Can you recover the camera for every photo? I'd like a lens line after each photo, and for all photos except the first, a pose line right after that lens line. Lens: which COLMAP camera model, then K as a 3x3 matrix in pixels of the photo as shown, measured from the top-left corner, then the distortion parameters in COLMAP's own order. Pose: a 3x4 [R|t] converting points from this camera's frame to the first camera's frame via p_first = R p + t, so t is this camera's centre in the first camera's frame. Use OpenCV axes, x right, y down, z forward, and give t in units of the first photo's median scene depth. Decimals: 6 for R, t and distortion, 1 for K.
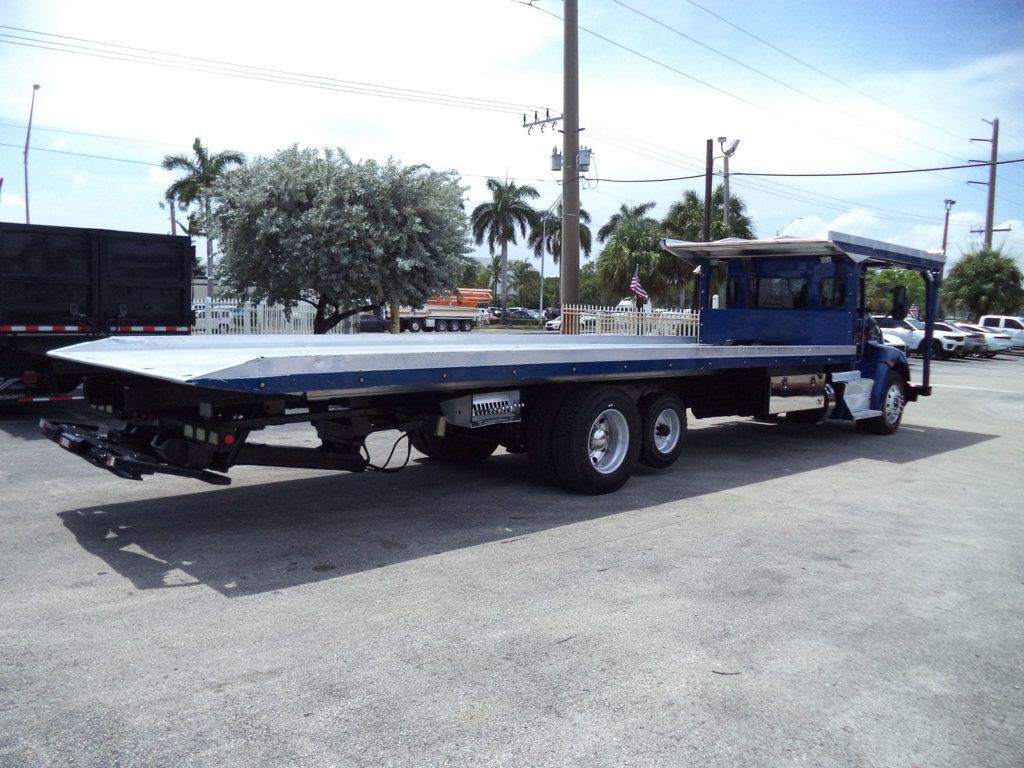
lens RADIAL K [[835.5, 0, 519.7], [0, 835.5, 396.1], [0, 0, 1]] dist [-0.024910, 0.003666]
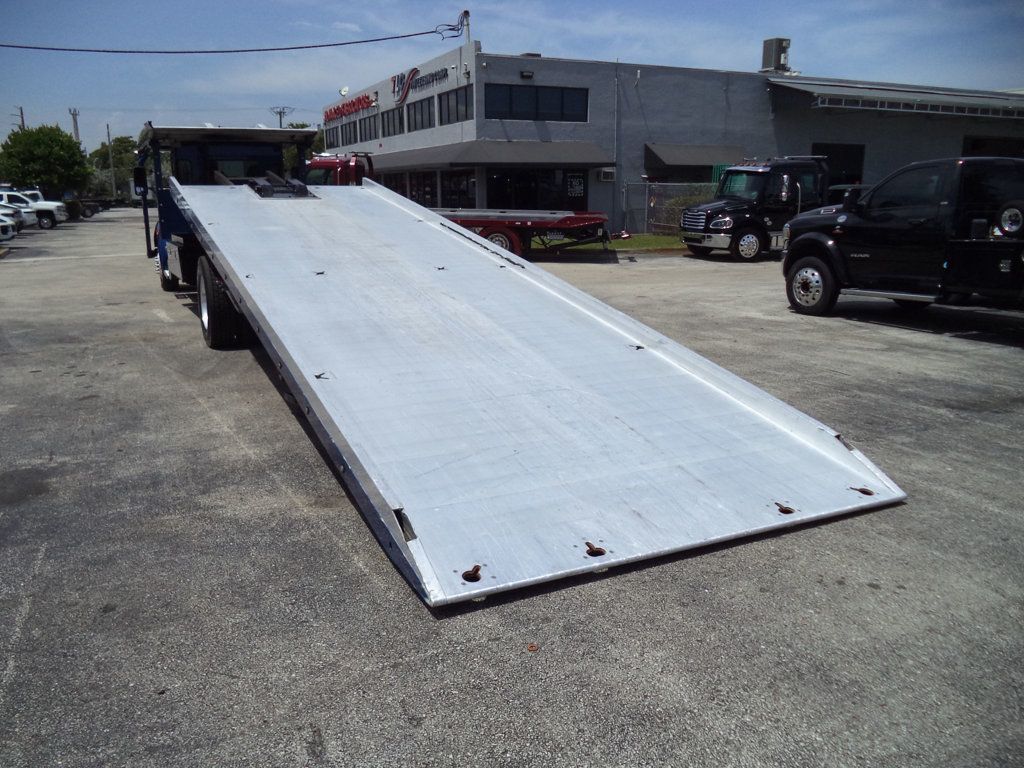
lens RADIAL K [[835.5, 0, 515.7], [0, 835.5, 379.5], [0, 0, 1]] dist [-0.024910, 0.003666]
pose [[0.327785, -0.235503, 0.914929, -0.473117], [0.115854, 0.971143, 0.208466, -0.028700], [-0.937622, 0.037666, 0.345610, 0.169819]]
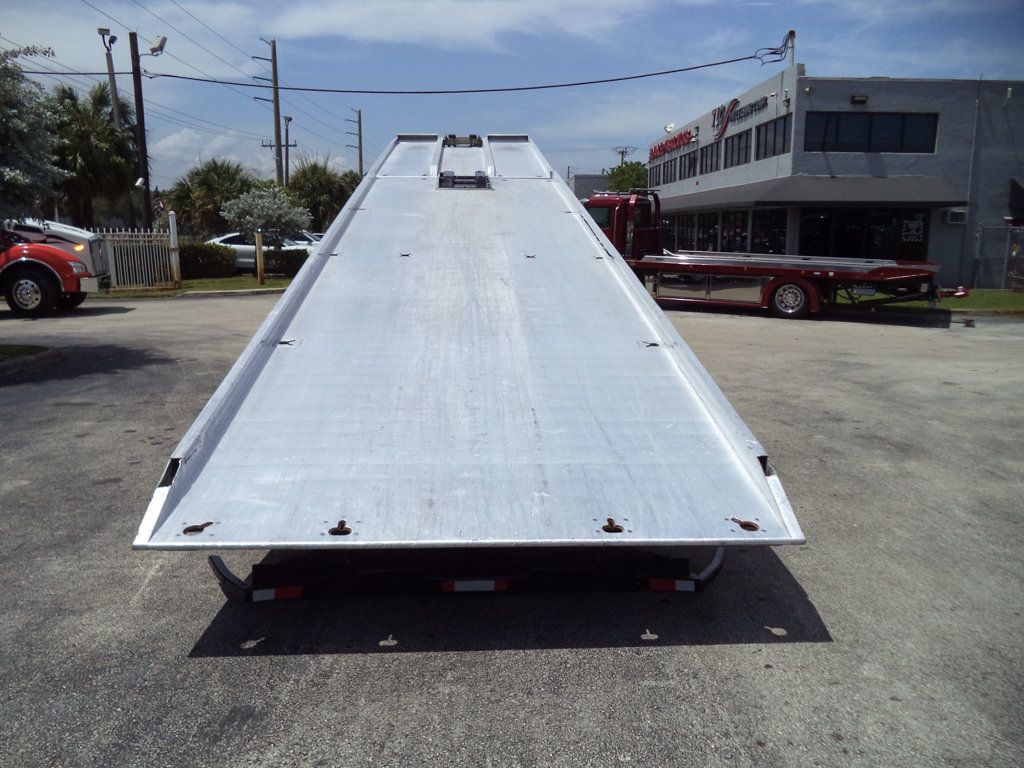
lens RADIAL K [[835.5, 0, 515.3], [0, 835.5, 389.1], [0, 0, 1]] dist [-0.024910, 0.003666]
pose [[0.670587, -0.160984, 0.724153, -0.309743], [0.091507, 0.986665, 0.134604, -0.026400], [-0.736166, -0.023998, 0.676376, 0.161119]]
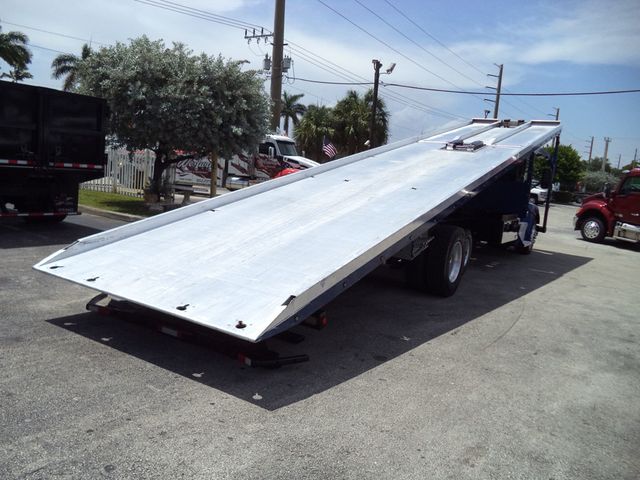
lens RADIAL K [[522.2, 0, 320.9], [0, 522.2, 246.6], [0, 0, 1]] dist [-0.024910, 0.003666]
pose [[0.972171, 0.027975, 0.232595, -0.160547], [-0.042583, 0.997407, 0.058020, -0.009669], [-0.230369, -0.066310, 0.970841, 0.047485]]
